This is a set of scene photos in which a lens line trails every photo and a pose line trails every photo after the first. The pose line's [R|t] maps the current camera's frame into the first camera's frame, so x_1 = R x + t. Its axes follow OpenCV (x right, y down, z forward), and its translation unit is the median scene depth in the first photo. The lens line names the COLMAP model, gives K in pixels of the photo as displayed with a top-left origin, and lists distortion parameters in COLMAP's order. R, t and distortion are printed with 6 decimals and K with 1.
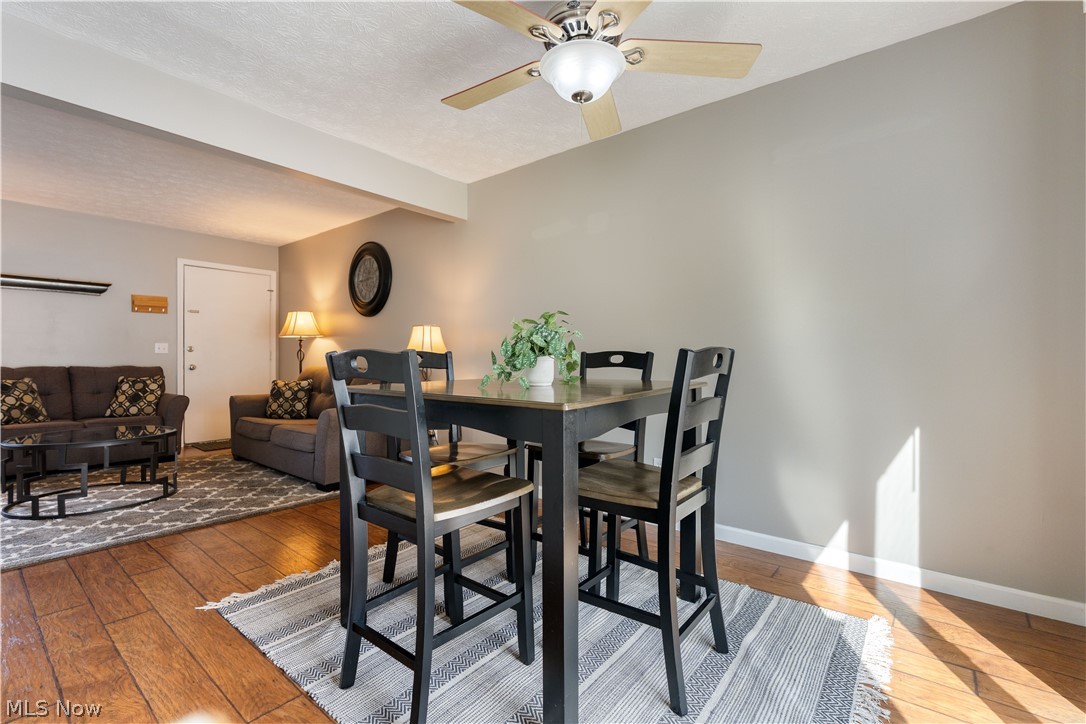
lens RADIAL K [[487.5, 0, 542.8], [0, 487.5, 361.1], [0, 0, 1]] dist [-0.003642, 0.002121]
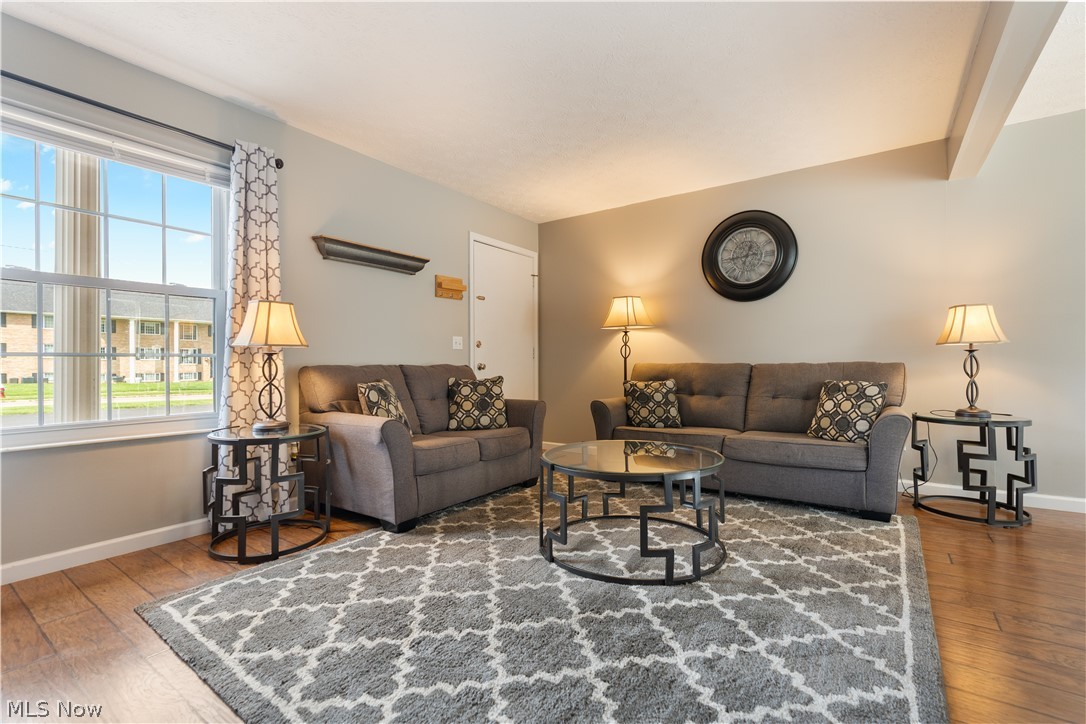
lens RADIAL K [[487.5, 0, 544.0], [0, 487.5, 359.4], [0, 0, 1]] dist [-0.003642, 0.002121]
pose [[0.997212, -0.009432, 0.074016, -0.775136], [0.010476, 0.999851, -0.013733, 0.014765], [-0.073876, 0.014470, 0.997162, 0.210870]]
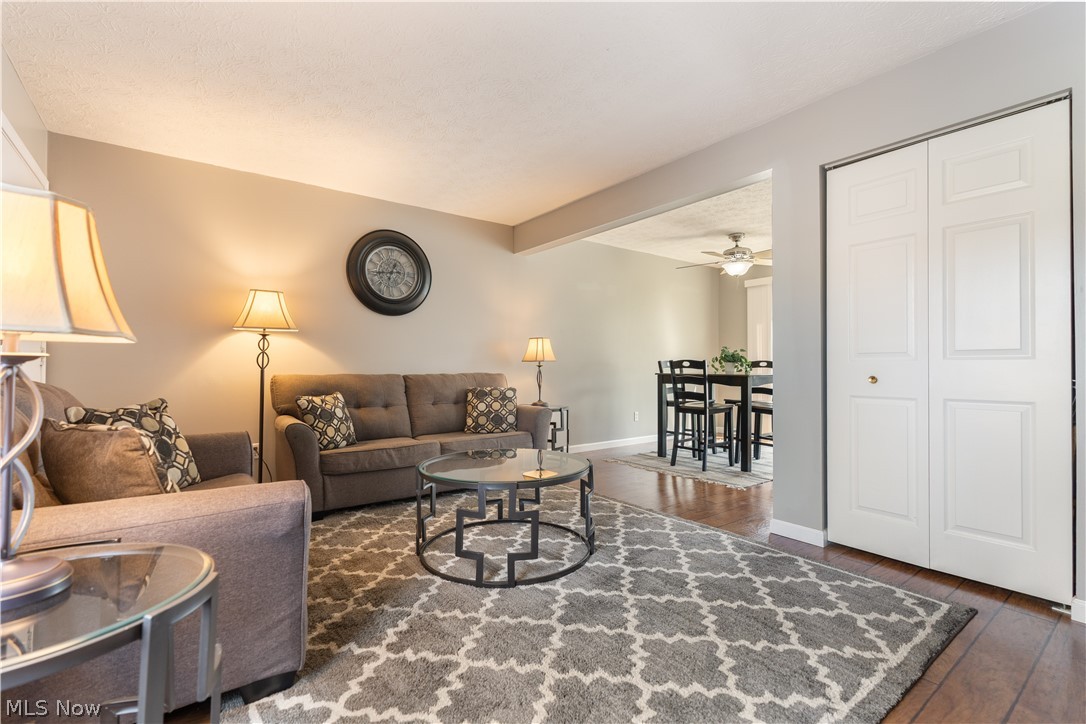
lens RADIAL K [[487.5, 0, 542.6], [0, 487.5, 362.7], [0, 0, 1]] dist [-0.003642, 0.002121]
pose [[0.236057, 0.006725, 0.971716, -1.156780], [0.009404, 0.999913, -0.009205, 0.003372], [-0.971694, 0.011311, 0.235974, 0.542673]]
